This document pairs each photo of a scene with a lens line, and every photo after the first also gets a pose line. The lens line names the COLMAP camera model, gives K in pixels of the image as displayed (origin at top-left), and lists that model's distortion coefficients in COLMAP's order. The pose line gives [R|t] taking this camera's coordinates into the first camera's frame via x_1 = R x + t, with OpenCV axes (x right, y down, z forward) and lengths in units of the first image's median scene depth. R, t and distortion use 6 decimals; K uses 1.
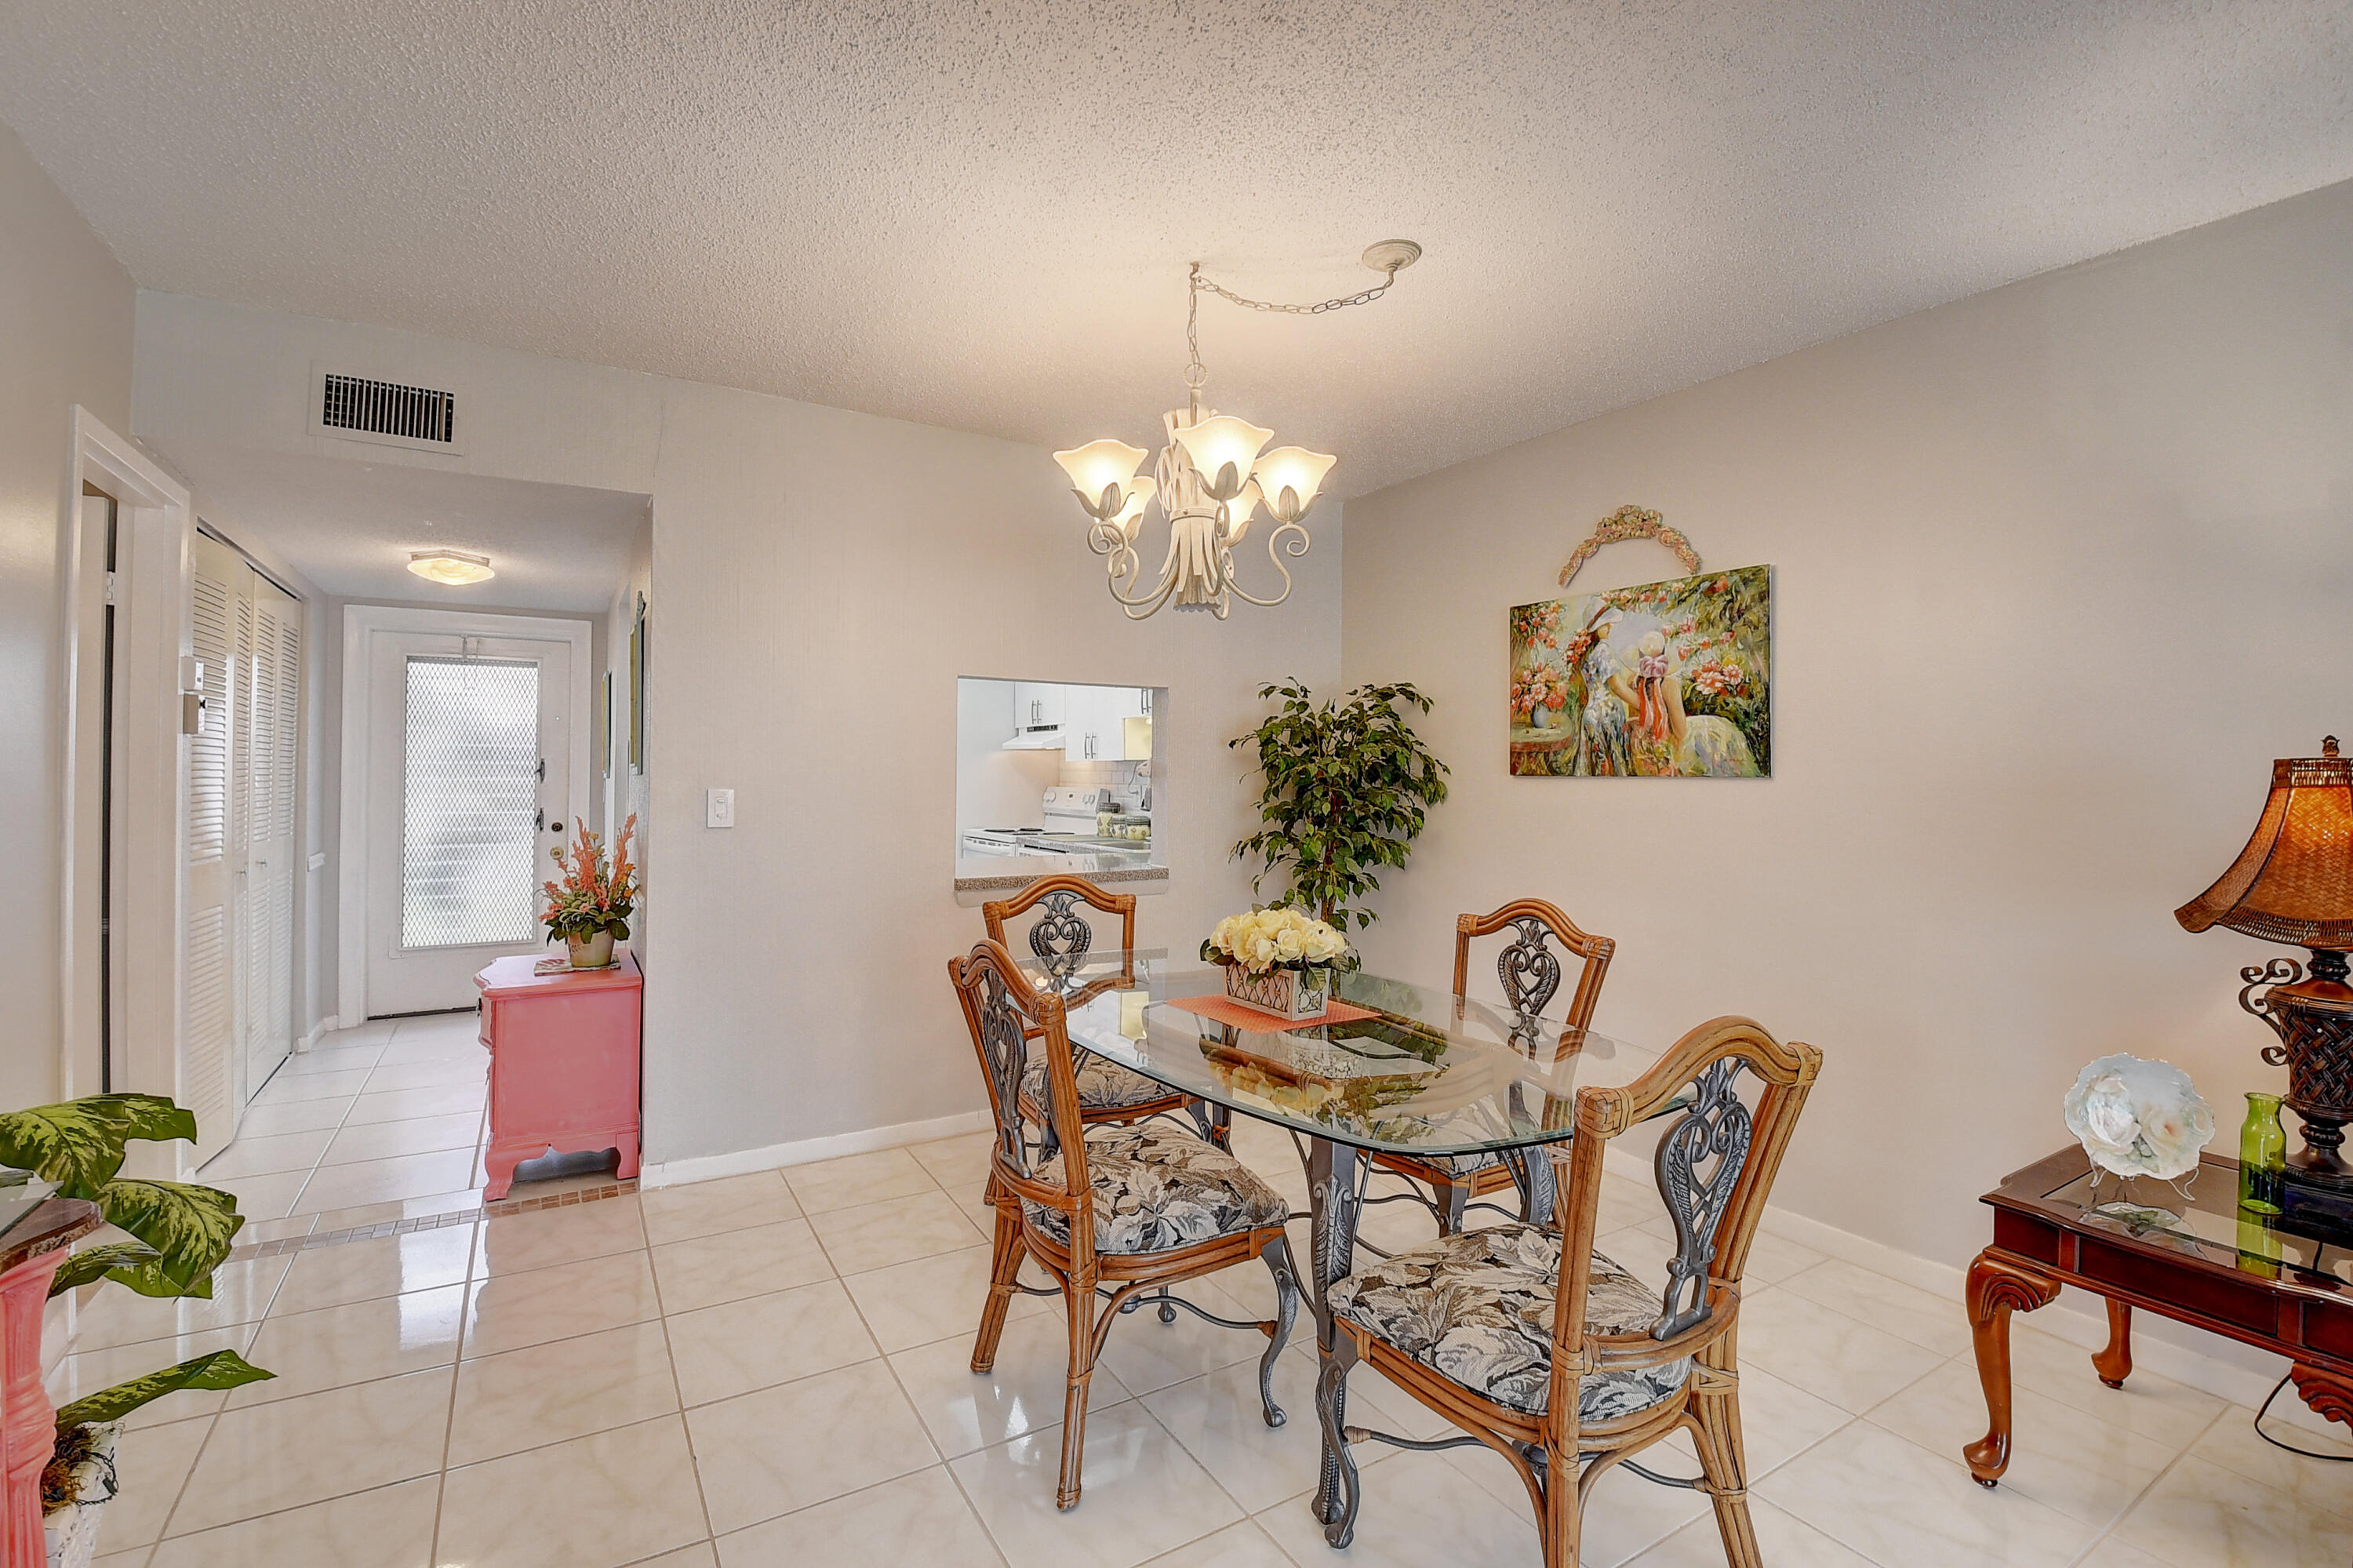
lens RADIAL K [[1030.7, 0, 1180.2], [0, 1030.7, 770.8], [0, 0, 1]] dist [0.013903, -0.019155]
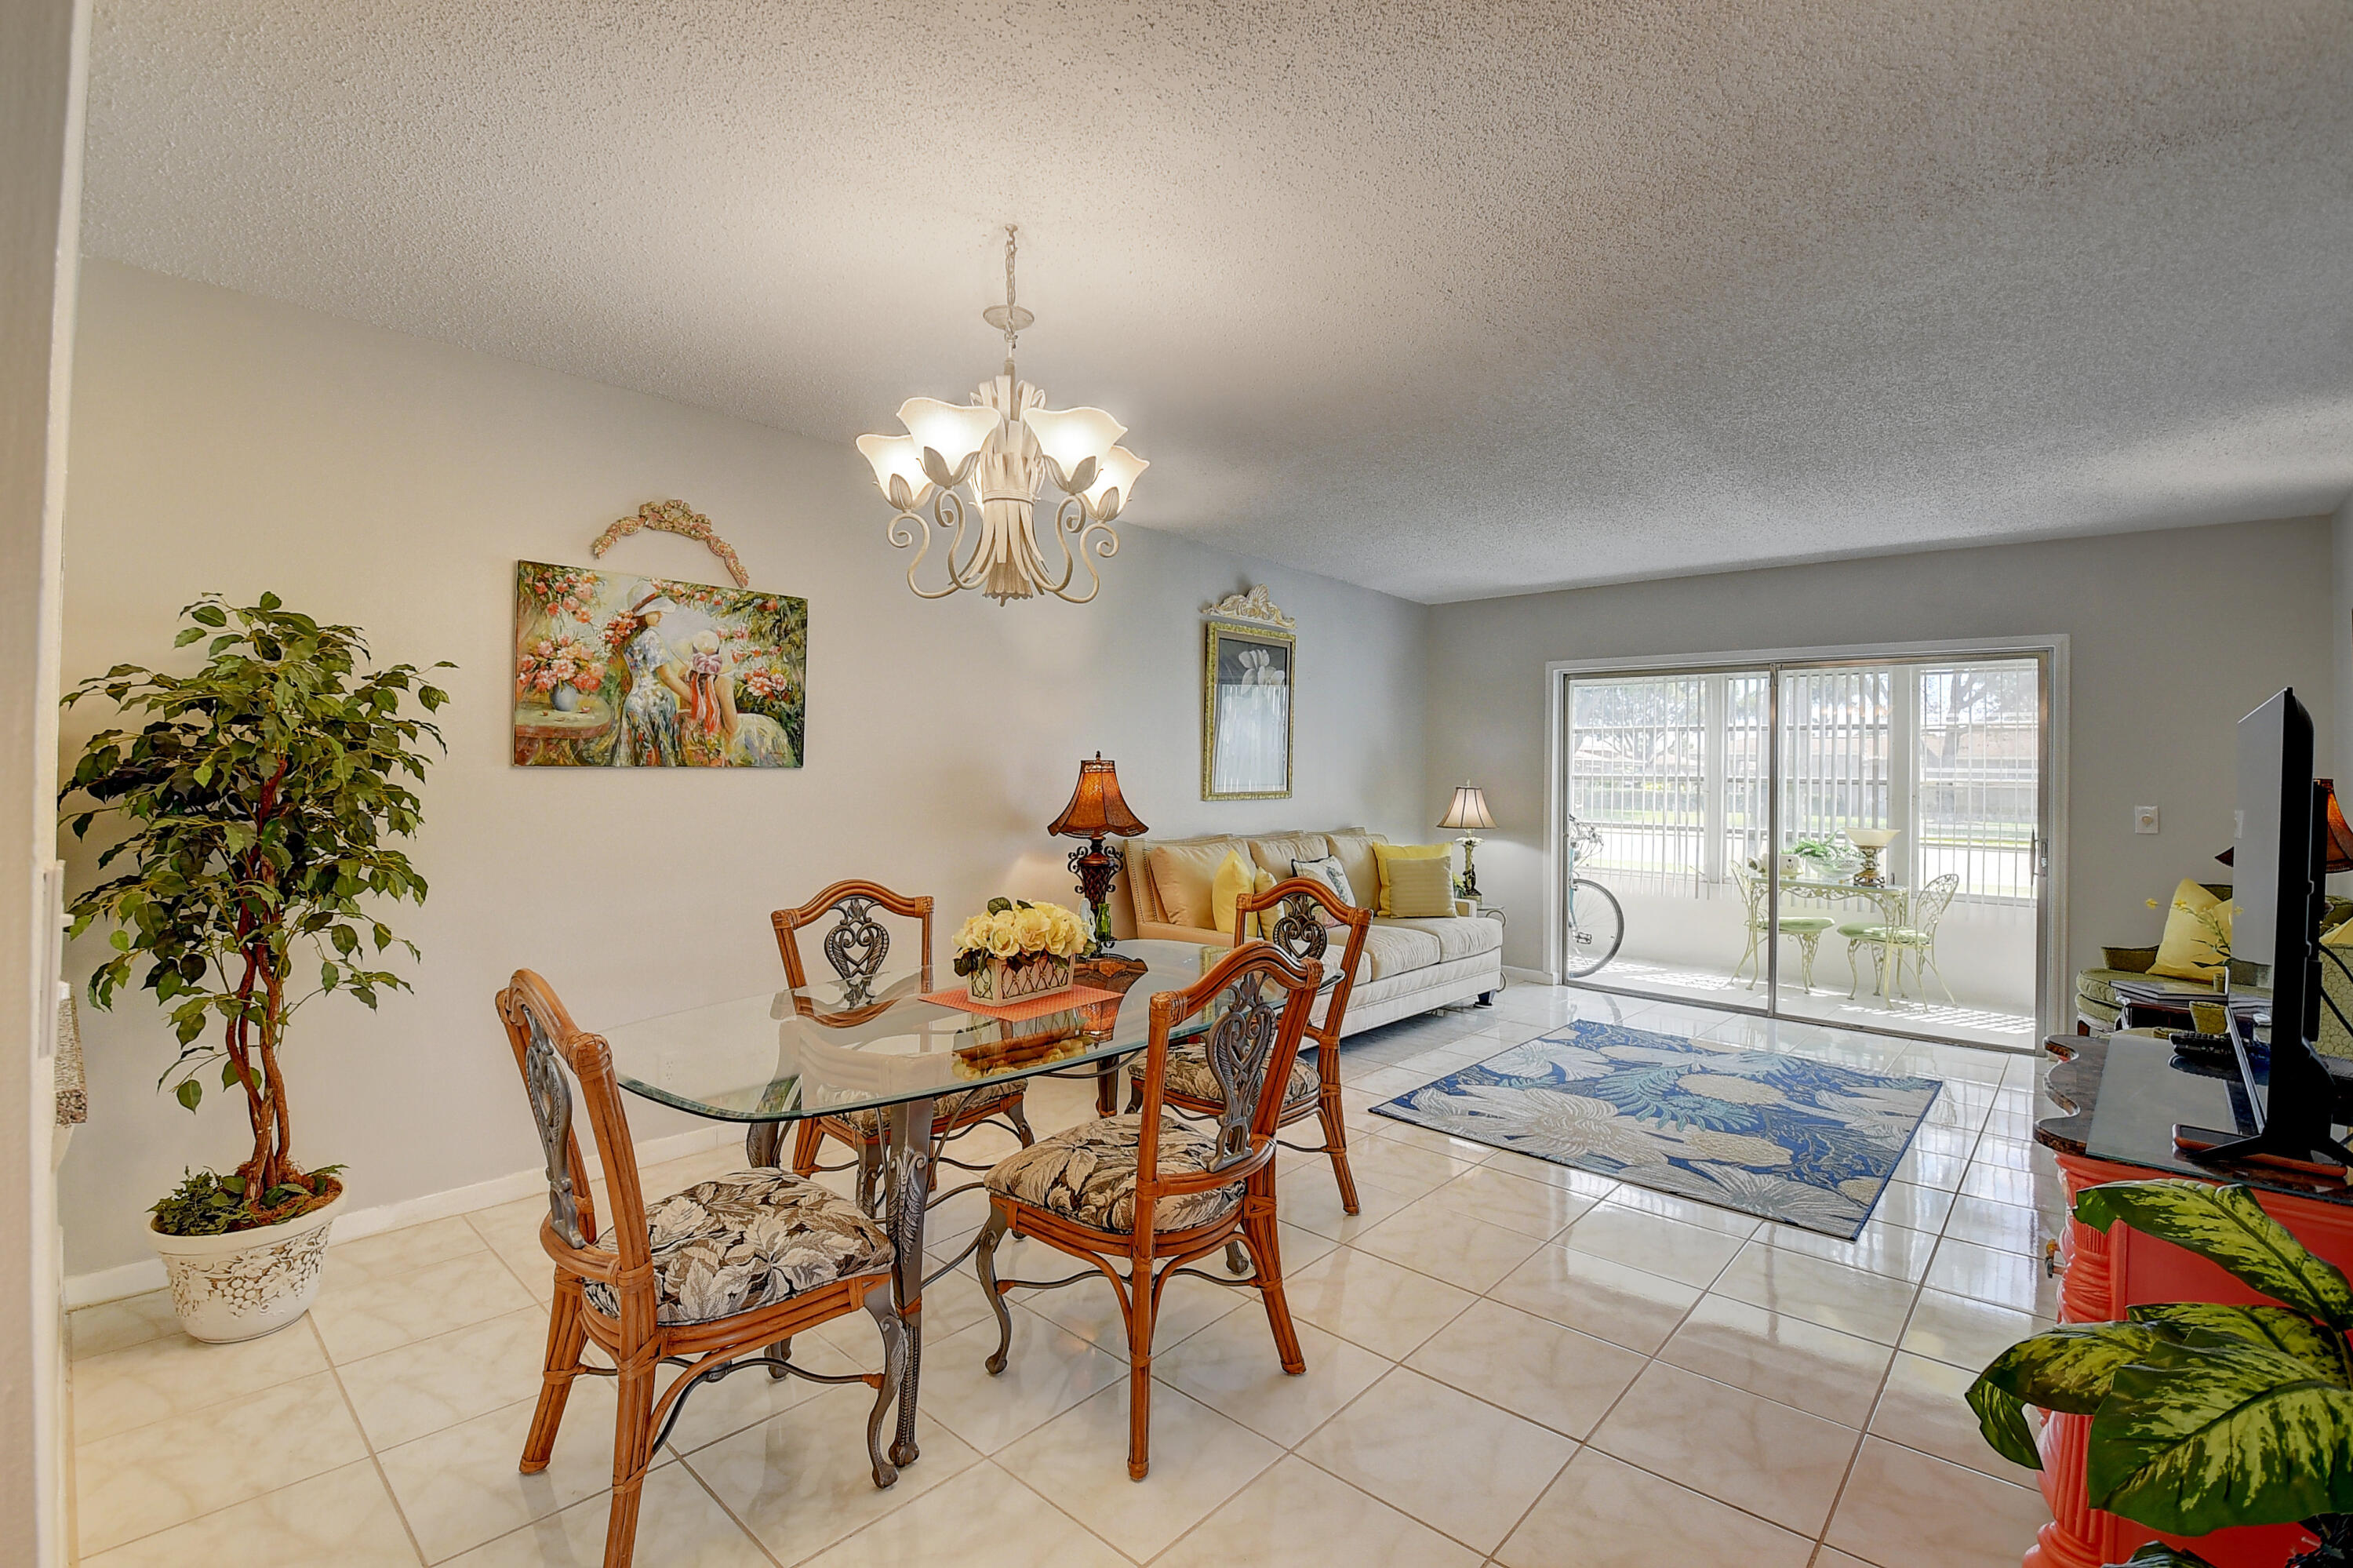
lens RADIAL K [[1036.0, 0, 1167.0], [0, 1036.0, 752.9], [0, 0, 1]] dist [0.035334, -0.052793]
pose [[-0.275537, 0.002169, 0.961288, -0.698702], [-0.014765, 0.999870, -0.006488, -0.008775], [-0.961177, -0.015981, -0.275469, 0.831189]]
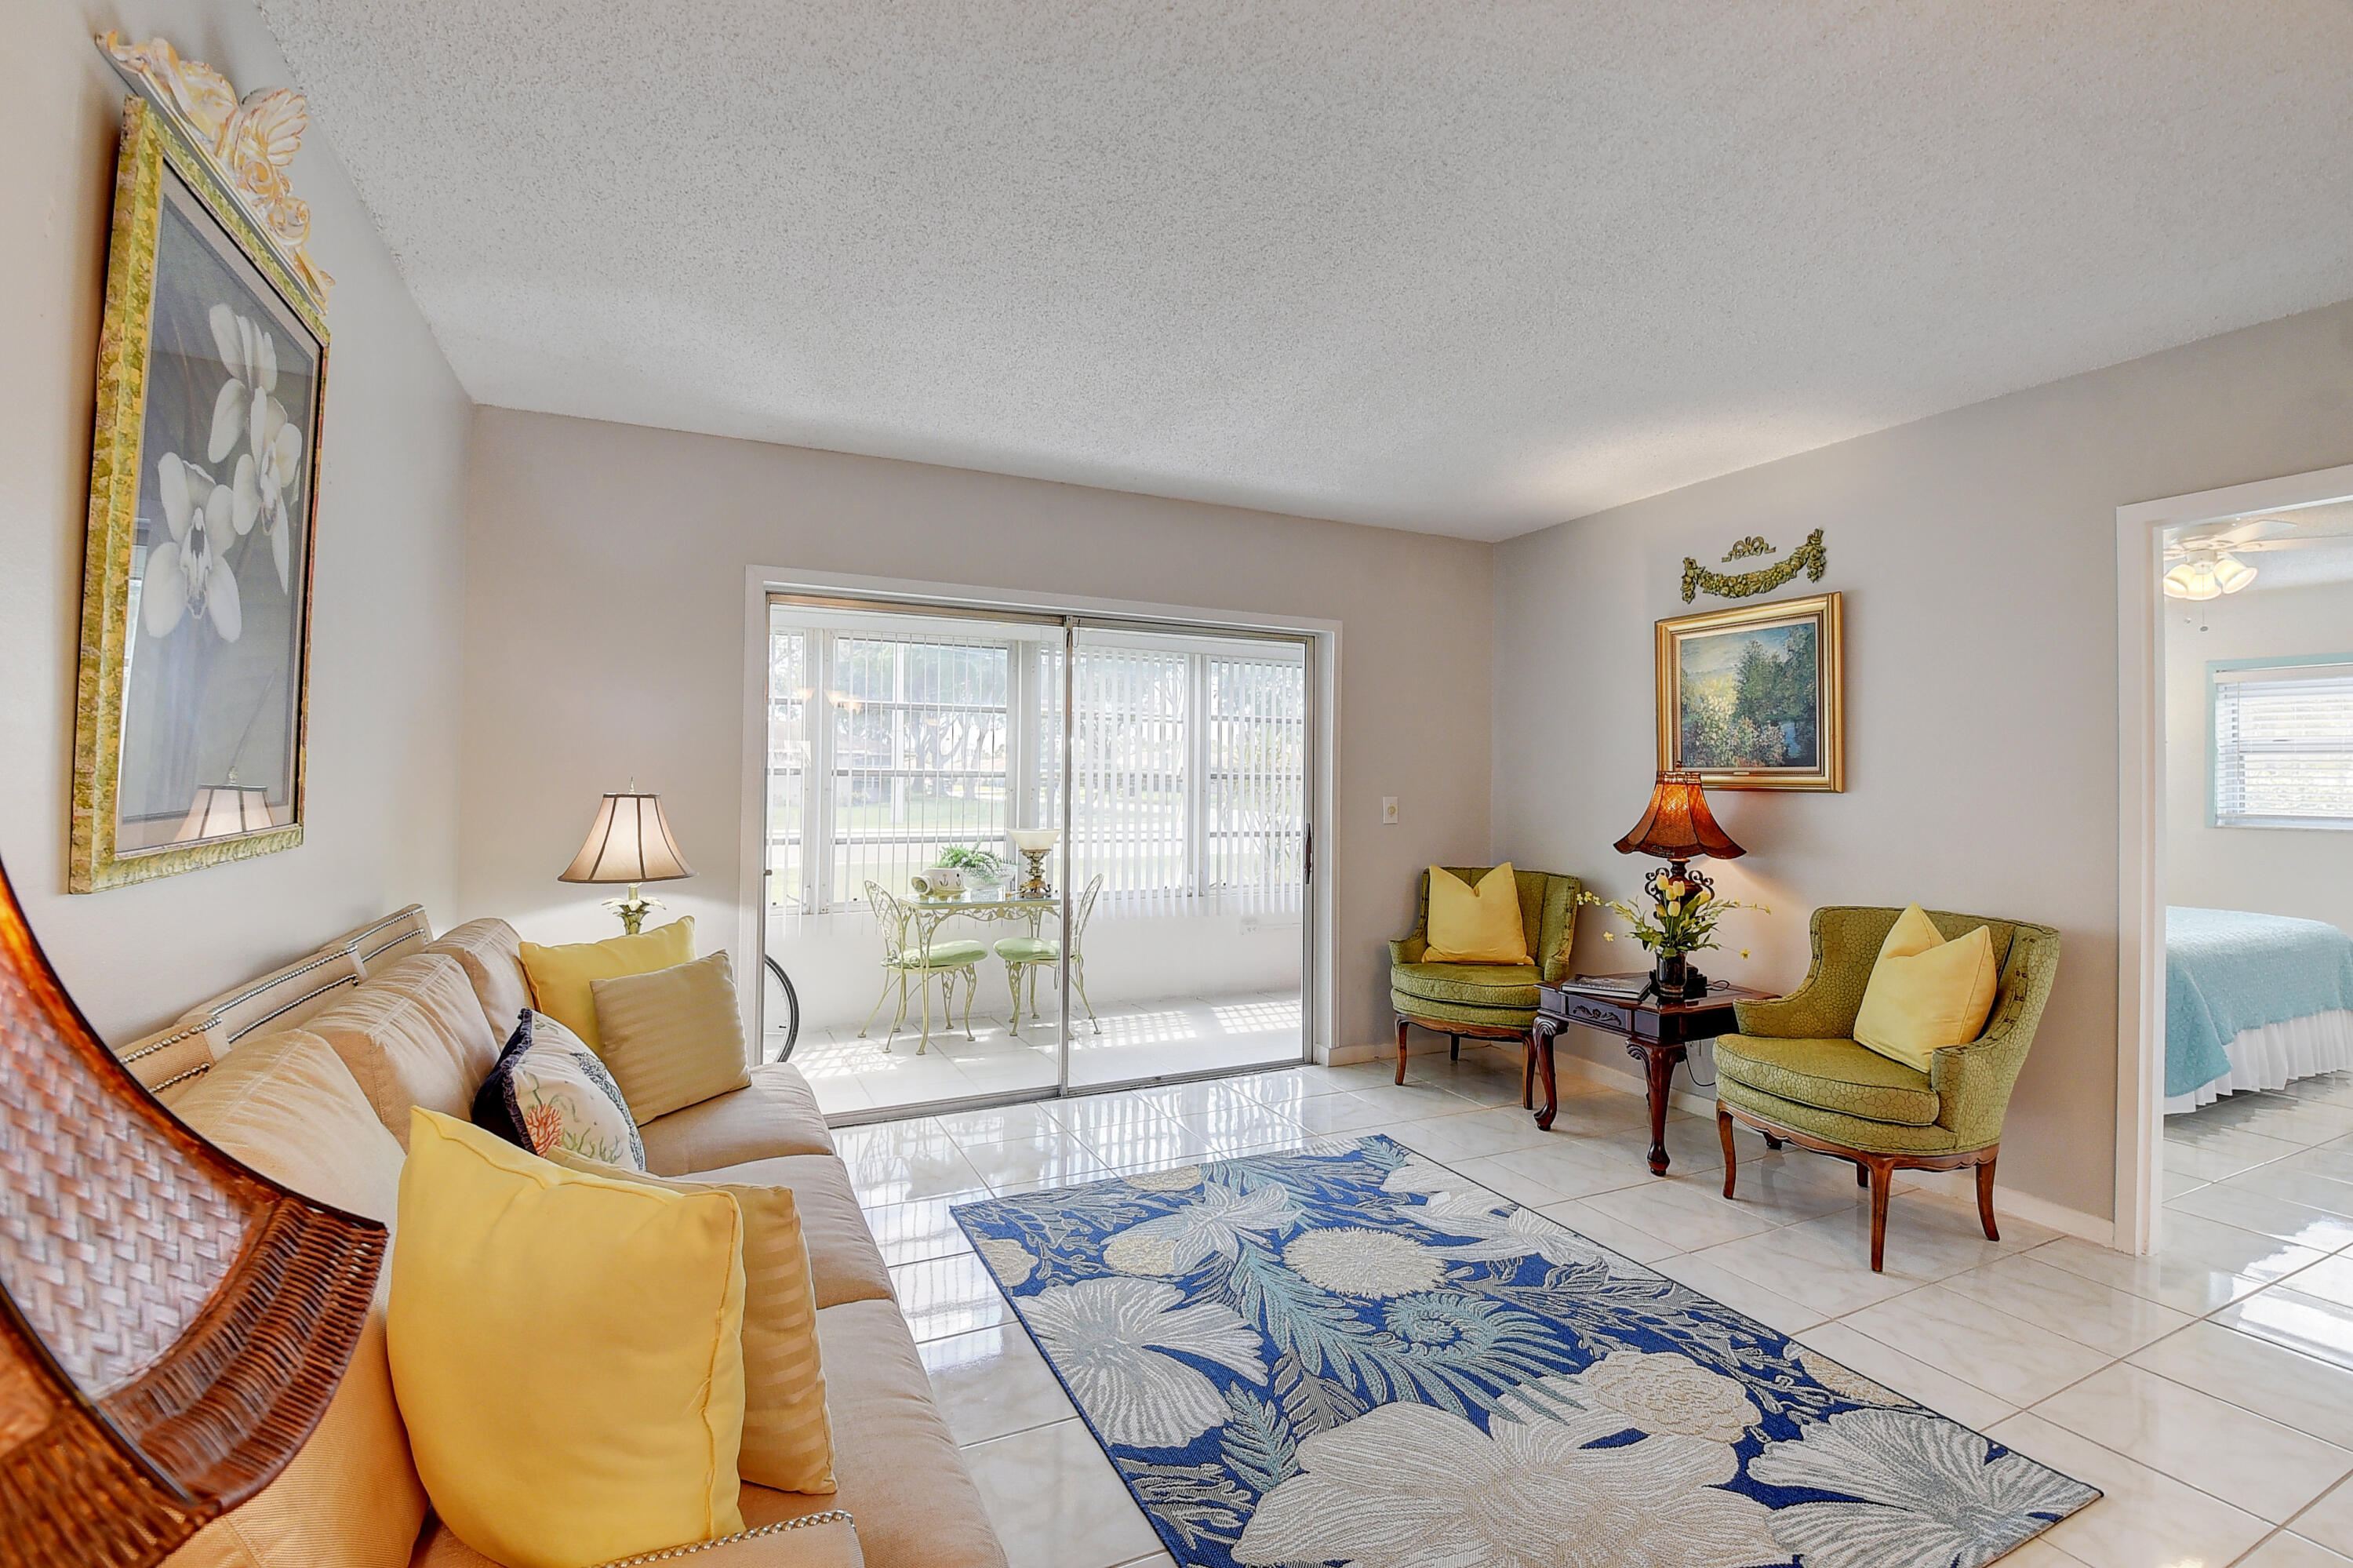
lens RADIAL K [[1036.6, 0, 1172.2], [0, 1036.6, 755.5], [0, 0, 1]] dist [0.011545, -0.021541]
pose [[-0.993650, -0.016816, 0.111255, 0.452328], [-0.018726, 0.999694, -0.016150, 0.006272], [-0.110949, -0.018131, -0.993661, 0.631383]]
